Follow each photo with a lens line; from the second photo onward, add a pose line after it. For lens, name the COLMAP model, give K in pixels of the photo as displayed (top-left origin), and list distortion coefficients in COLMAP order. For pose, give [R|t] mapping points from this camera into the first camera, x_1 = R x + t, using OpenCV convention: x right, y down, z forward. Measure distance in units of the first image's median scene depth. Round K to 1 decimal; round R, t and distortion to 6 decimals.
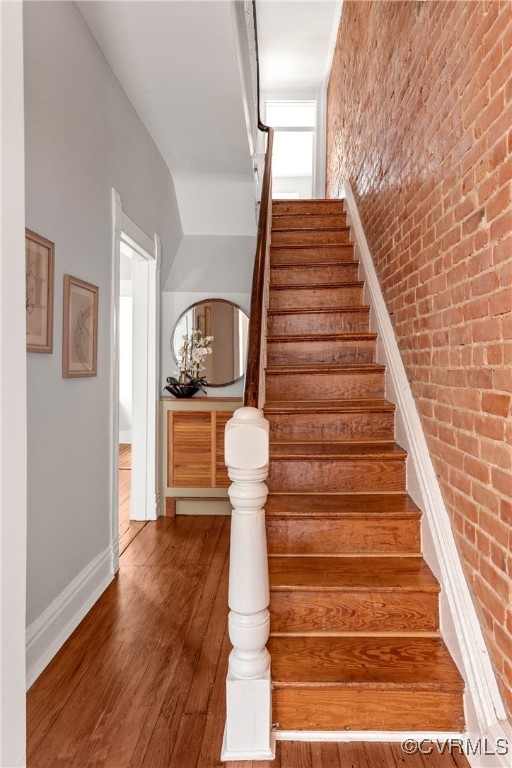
lens RADIAL K [[473.5, 0, 261.0], [0, 473.5, 375.7], [0, 0, 1]] dist [0.006623, 0.000074]
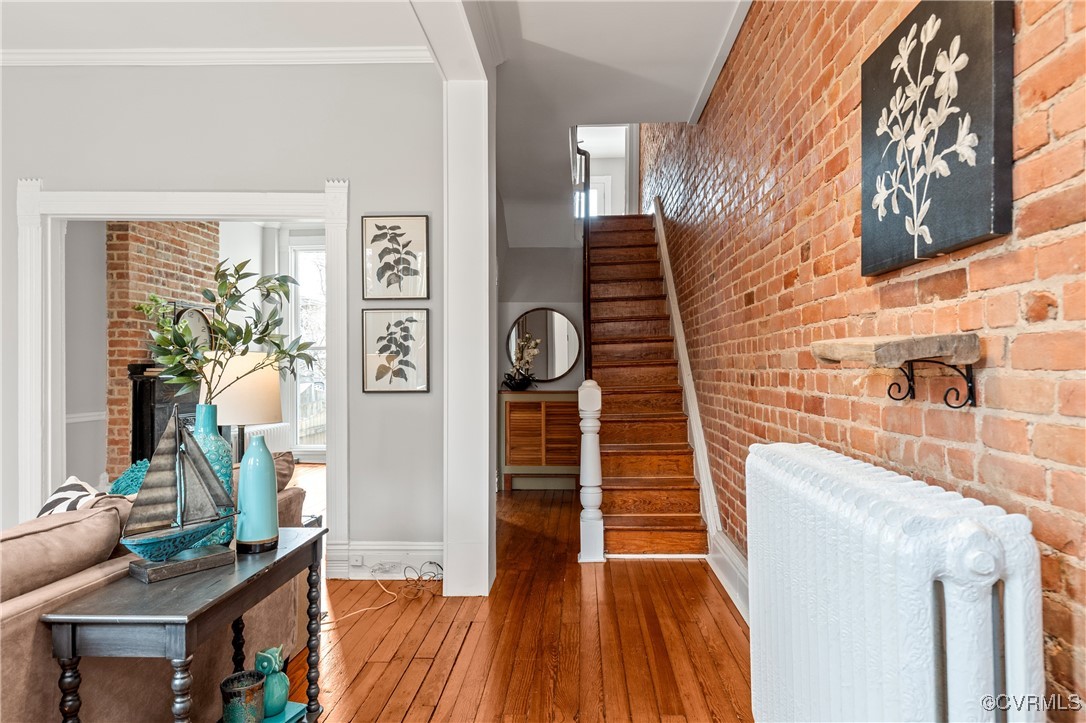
lens RADIAL K [[669.5, 0, 540.9], [0, 669.5, 370.3], [0, 0, 1]] dist [0.006623, 0.000074]
pose [[0.999686, -0.006986, -0.024055, -0.079190], [0.006305, 0.999580, -0.028281, 0.052377], [0.024243, 0.028120, 0.999311, -0.837077]]
